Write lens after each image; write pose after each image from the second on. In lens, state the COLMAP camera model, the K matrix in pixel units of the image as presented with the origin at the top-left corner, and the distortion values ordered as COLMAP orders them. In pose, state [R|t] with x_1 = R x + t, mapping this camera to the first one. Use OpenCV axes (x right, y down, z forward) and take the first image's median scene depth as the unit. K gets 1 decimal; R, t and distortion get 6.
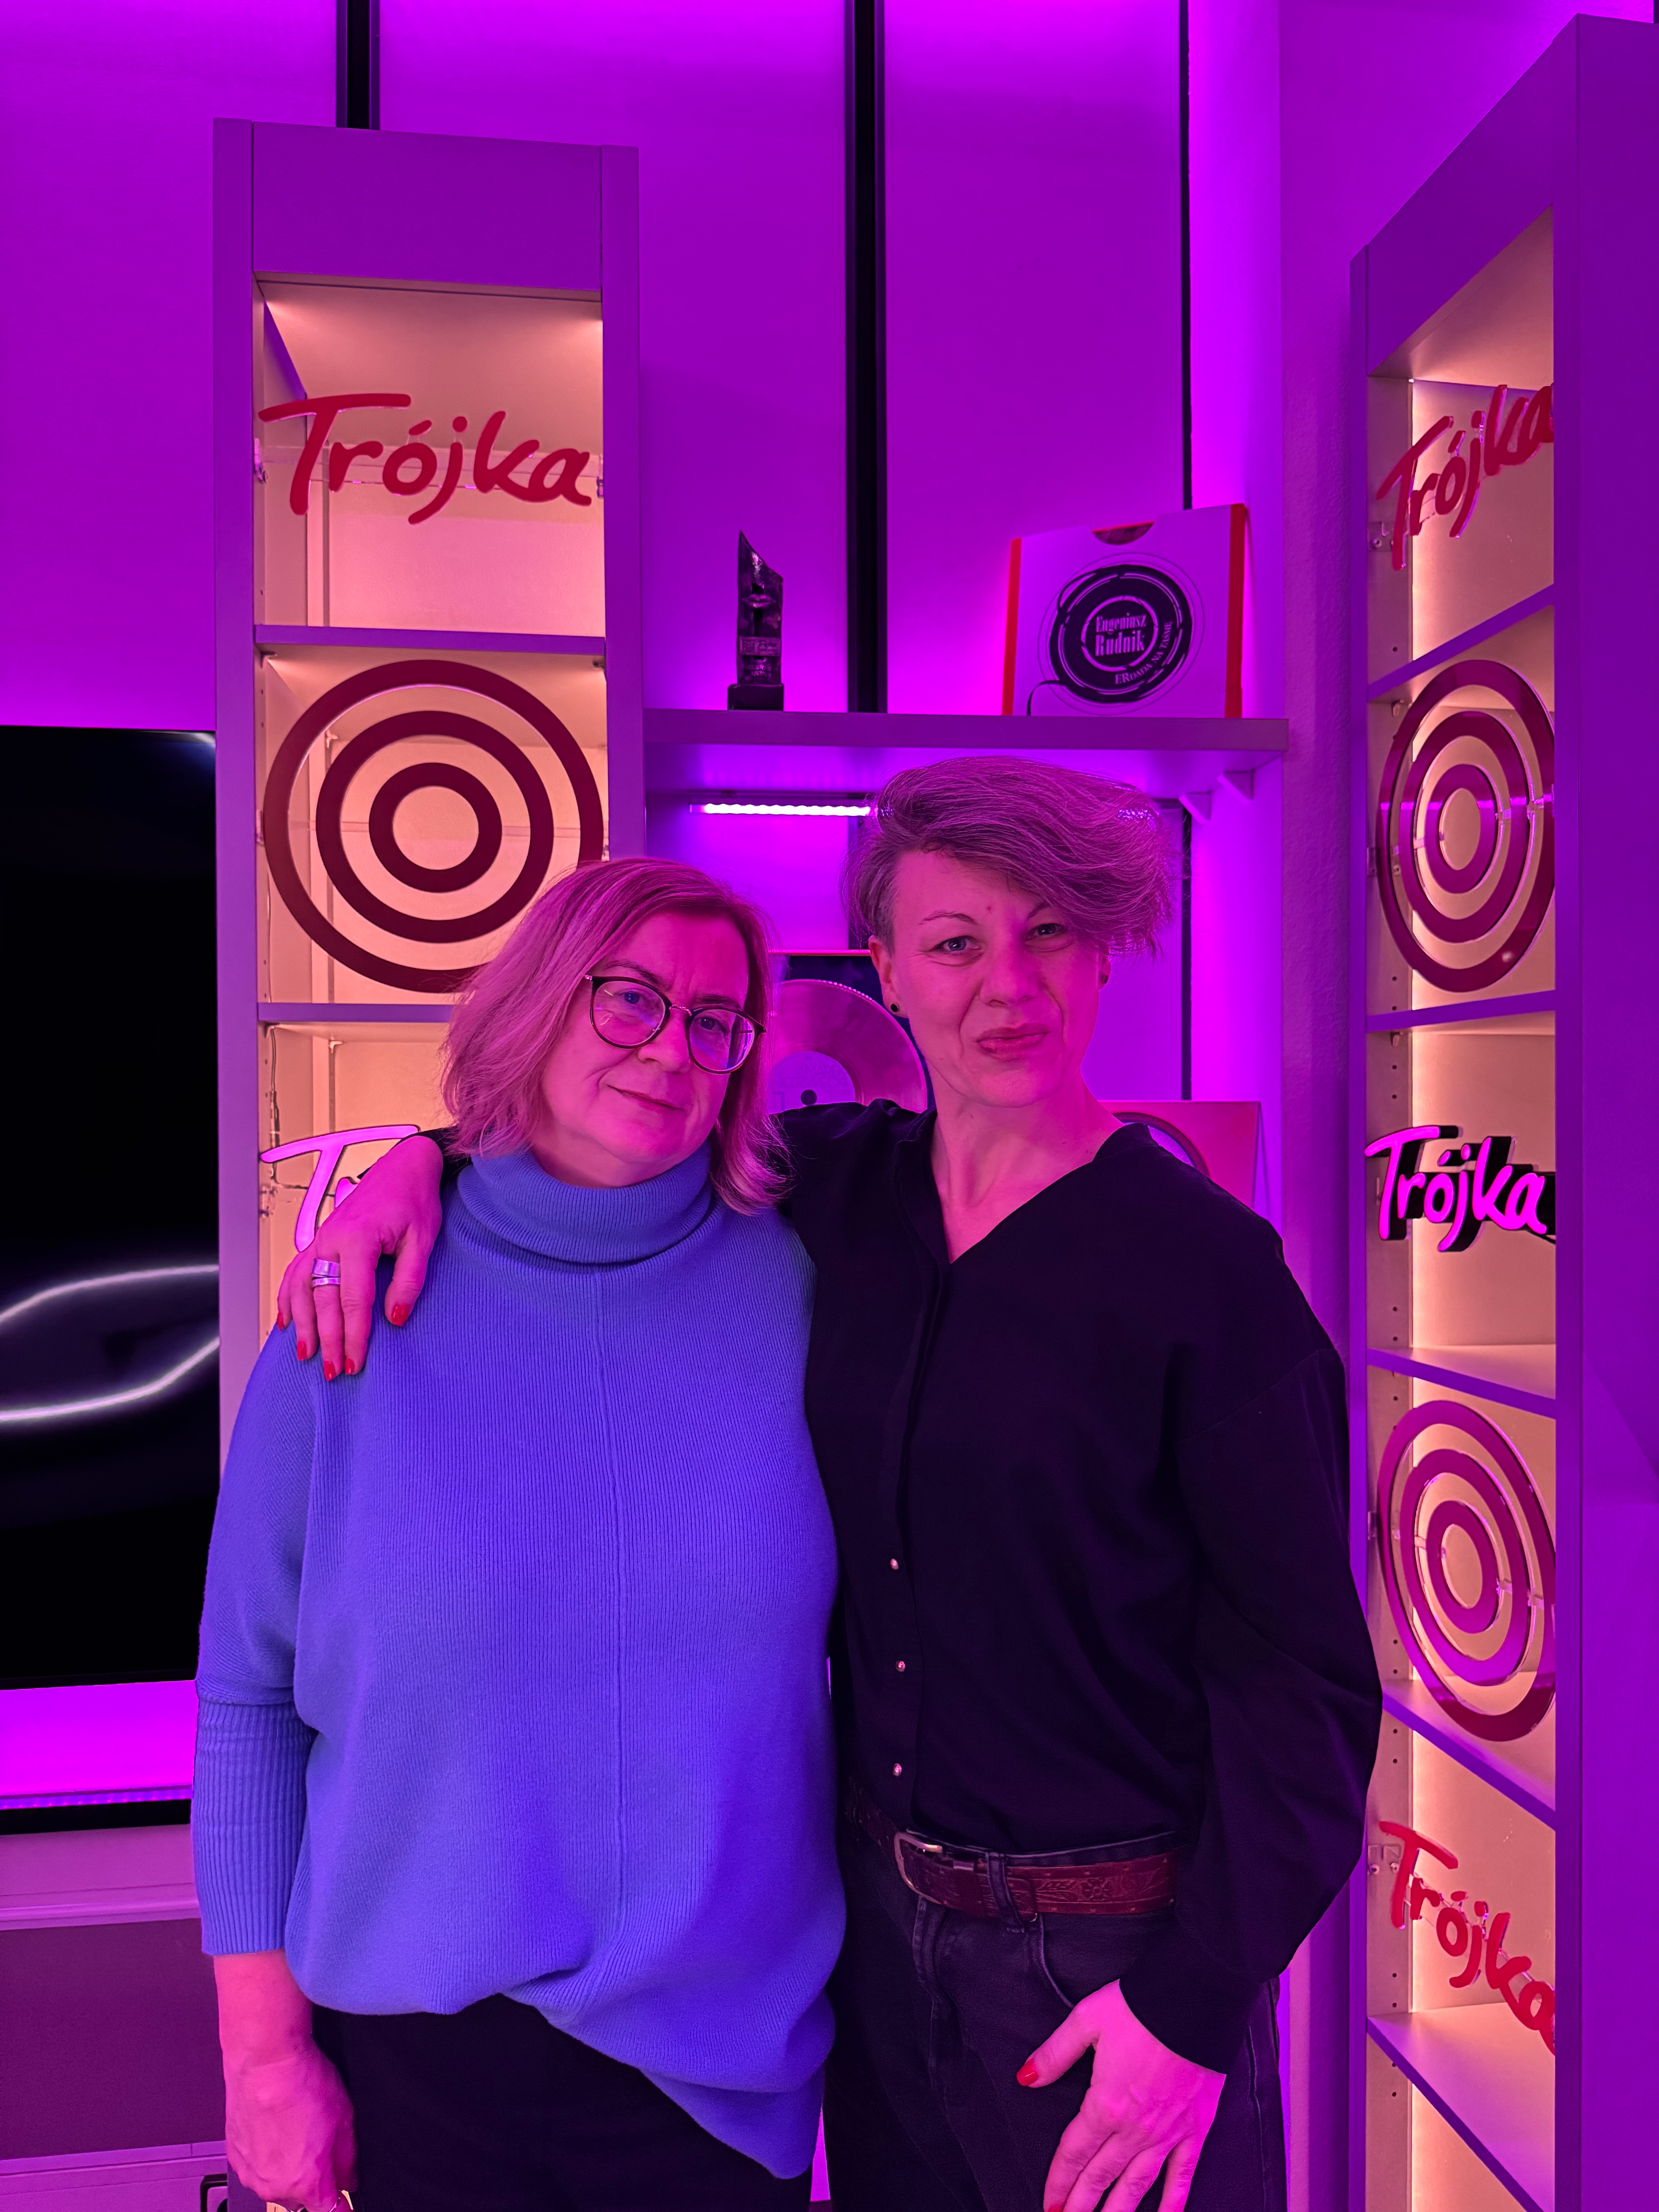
lens RADIAL K [[1596.5, 0, 829.5], [0, 1596.5, 1106.0], [0, 0, 1]] dist [0.005856, 0.000944]
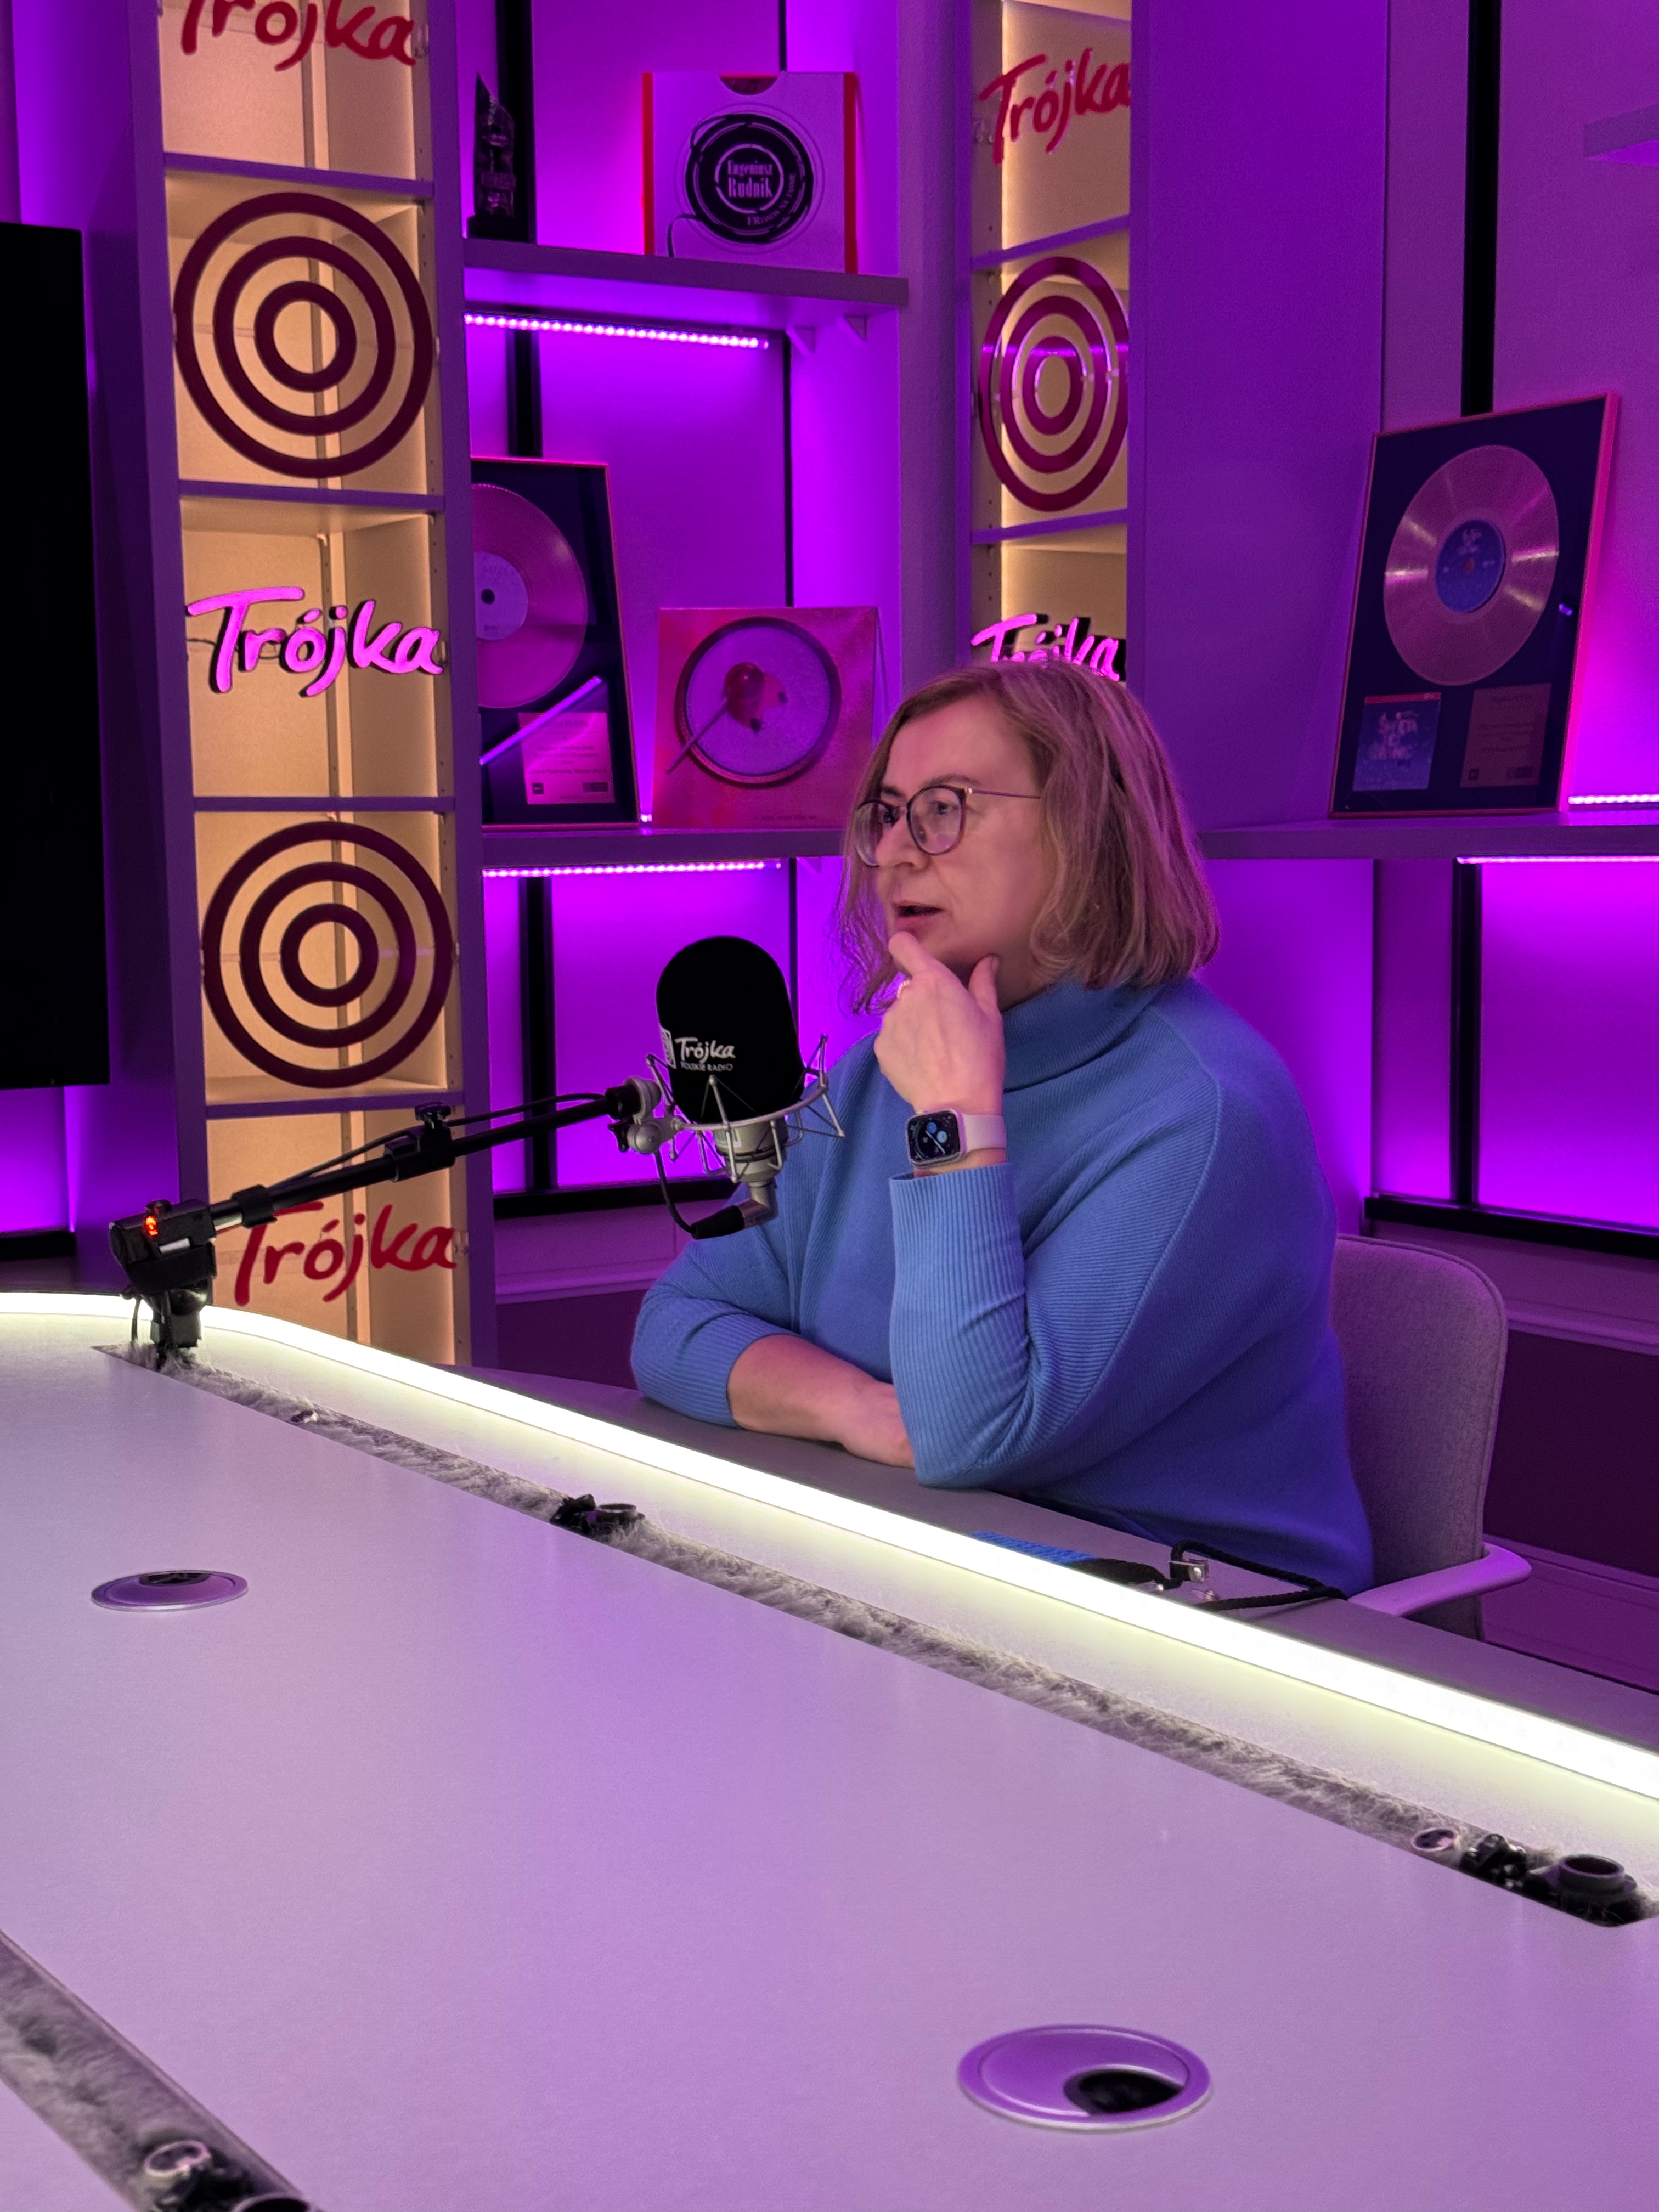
lens RADIAL K [[3070.2, 0, 829.5], [0, 3070.2, 1106.0], [0, 0, 1]] dist [0.284105, -0.965955]
pose [[0.909416, -0.042839, 0.413676, -0.837502], [0.002357, 0.995196, 0.097879, 0.162925], [-0.415881, -0.088038, 0.905148, -1.267594]]
